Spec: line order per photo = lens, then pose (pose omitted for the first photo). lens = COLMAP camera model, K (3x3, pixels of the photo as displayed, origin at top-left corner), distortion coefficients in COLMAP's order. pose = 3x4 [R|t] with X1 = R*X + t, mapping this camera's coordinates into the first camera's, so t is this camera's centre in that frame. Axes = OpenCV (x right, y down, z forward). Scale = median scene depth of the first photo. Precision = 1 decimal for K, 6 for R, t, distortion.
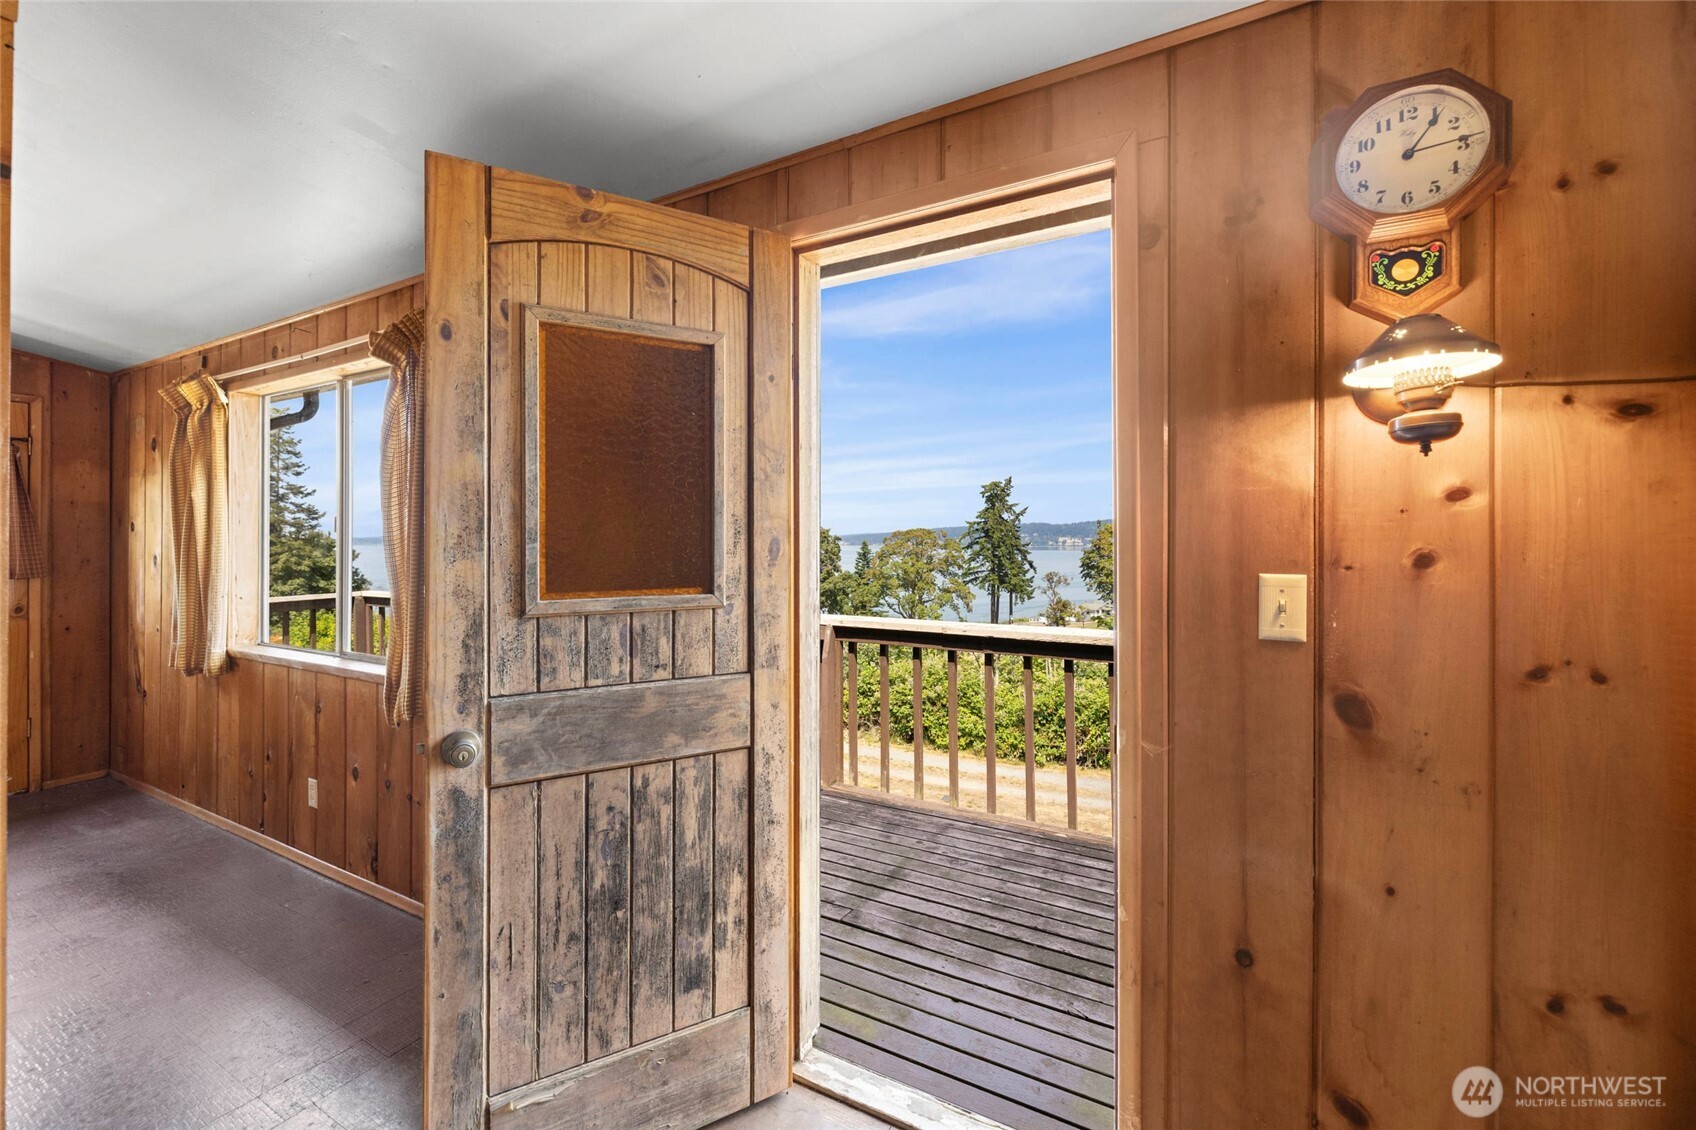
lens RADIAL K [[712.4, 0, 839.3], [0, 712.4, 538.5], [0, 0, 1]] dist [-0.004765, 0.001898]
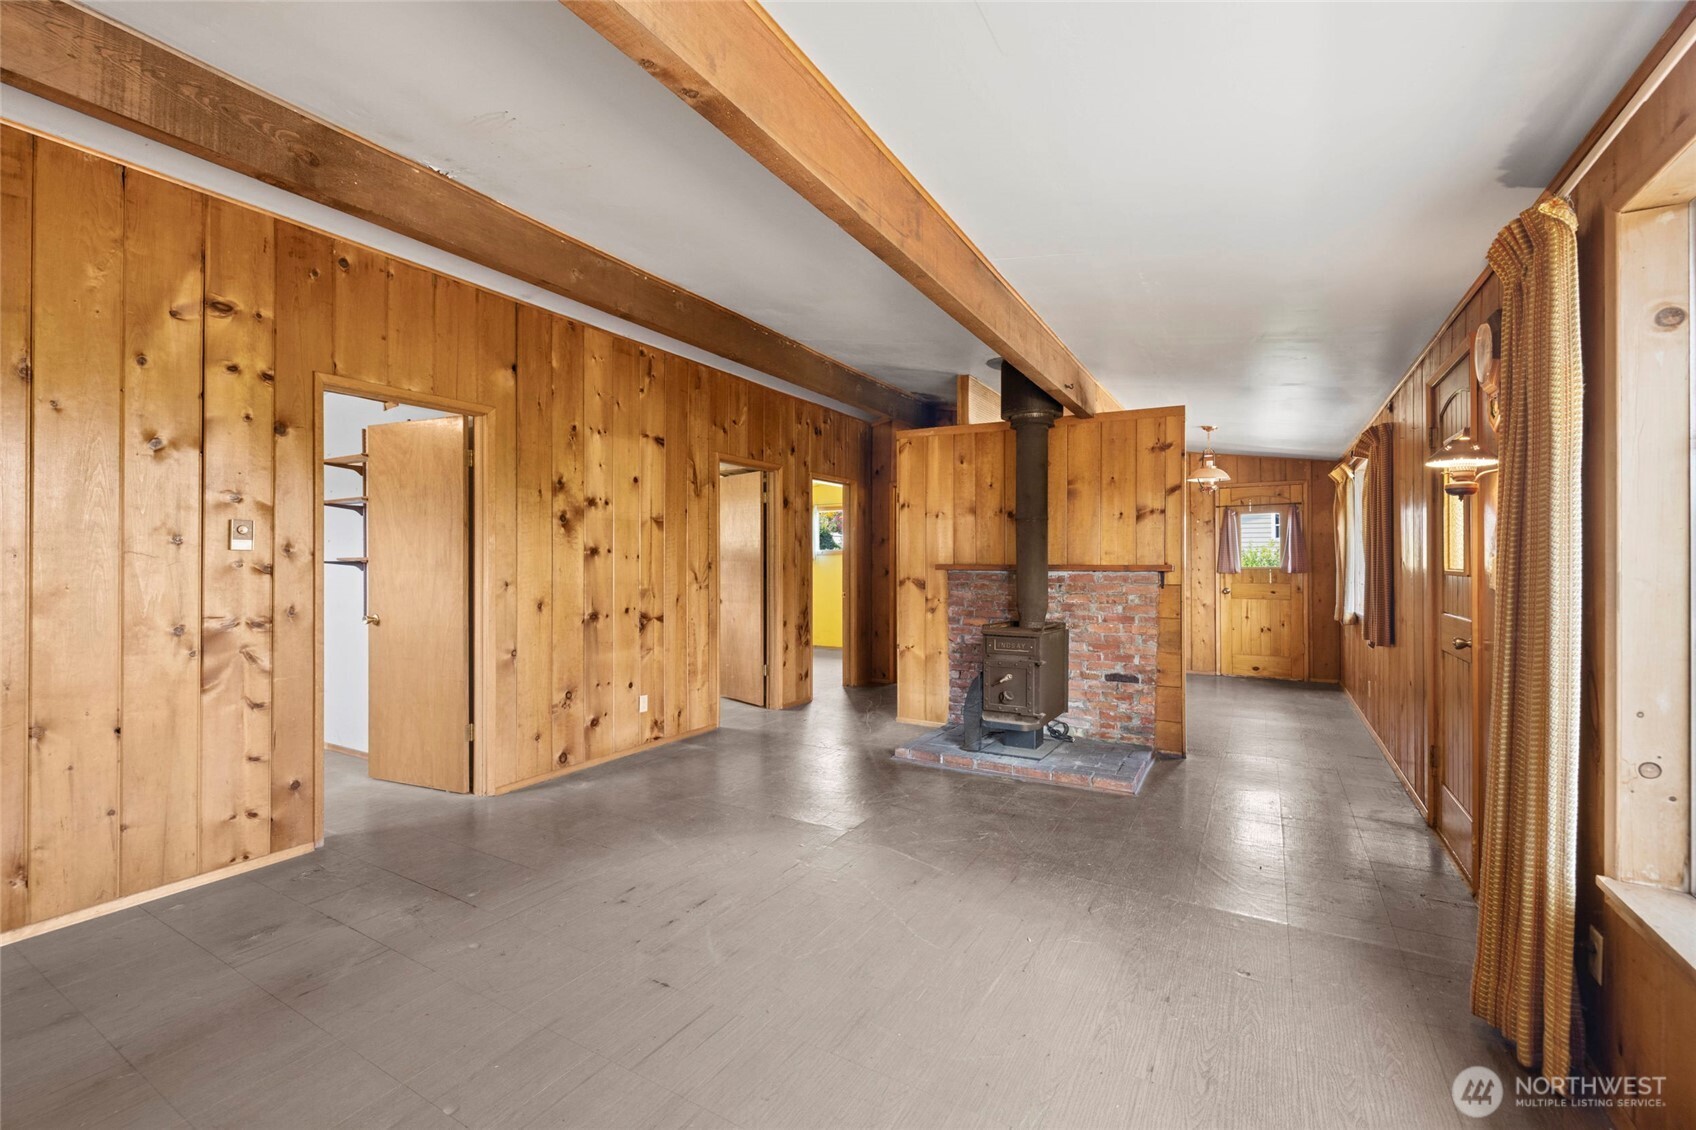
lens RADIAL K [[712.4, 0, 838.1], [0, 712.4, 558.1], [0, 0, 1]] dist [-0.004765, 0.001898]
pose [[-0.018013, -0.004980, -0.999825, 0.848928], [0.005497, 0.999972, -0.005080, 0.017400], [0.999823, -0.005588, -0.017985, -0.254800]]
